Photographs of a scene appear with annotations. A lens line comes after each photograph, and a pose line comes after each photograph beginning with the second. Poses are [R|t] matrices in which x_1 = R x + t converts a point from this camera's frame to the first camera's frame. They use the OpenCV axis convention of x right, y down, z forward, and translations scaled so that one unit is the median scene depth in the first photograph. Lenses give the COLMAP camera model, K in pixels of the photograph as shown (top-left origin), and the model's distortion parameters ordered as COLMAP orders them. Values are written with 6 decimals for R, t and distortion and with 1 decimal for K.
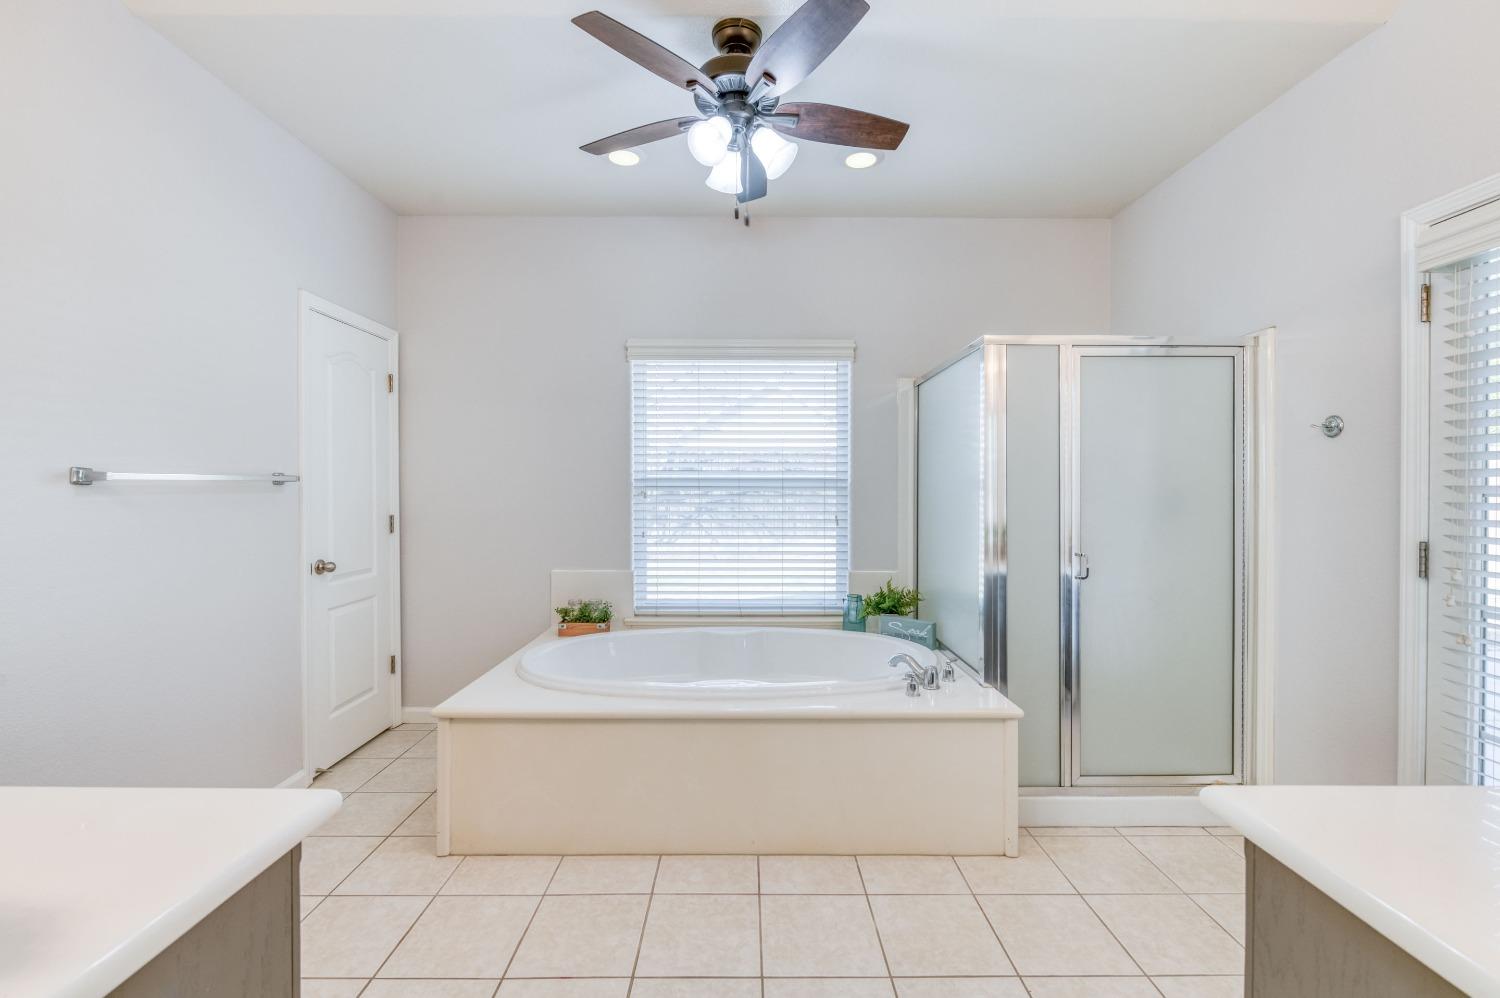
lens RADIAL K [[642.4, 0, 750.0], [0, 642.4, 499.0], [0, 0, 1]] dist [-0.000476, -0.000137]
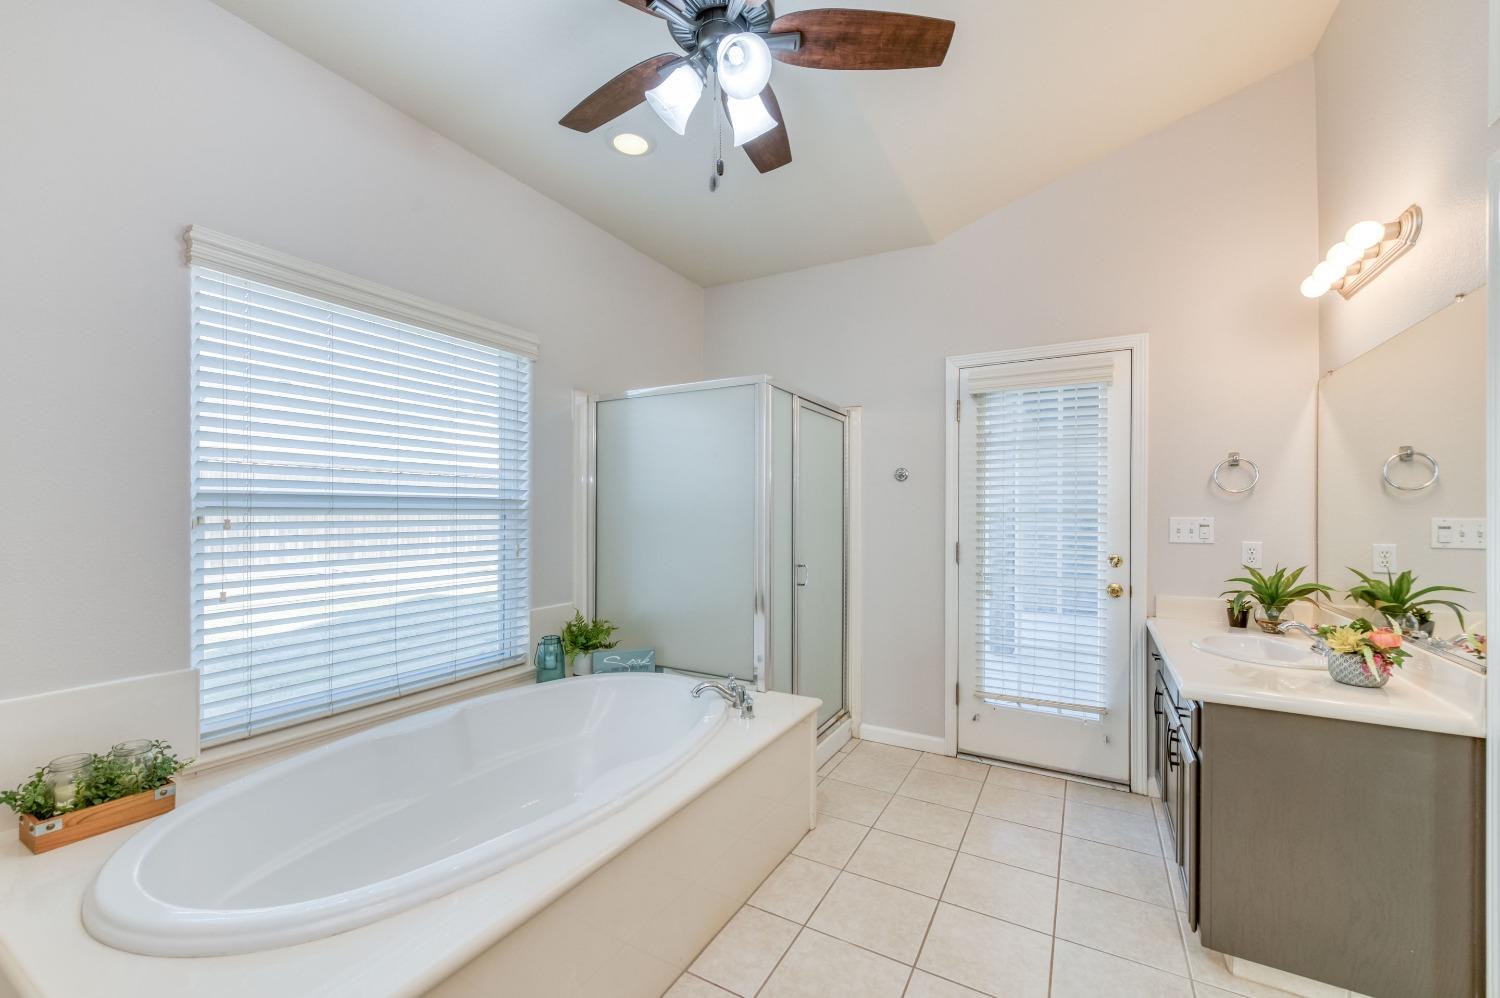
lens RADIAL K [[607.4, 0, 753.0], [0, 607.4, 514.6], [0, 0, 1]] dist [0.000136, 0.000036]
pose [[0.486636, -0.005845, 0.873585, -0.408073], [0.007186, 0.999971, 0.002688, -0.011810], [-0.873575, 0.004969, 0.486663, 0.371384]]
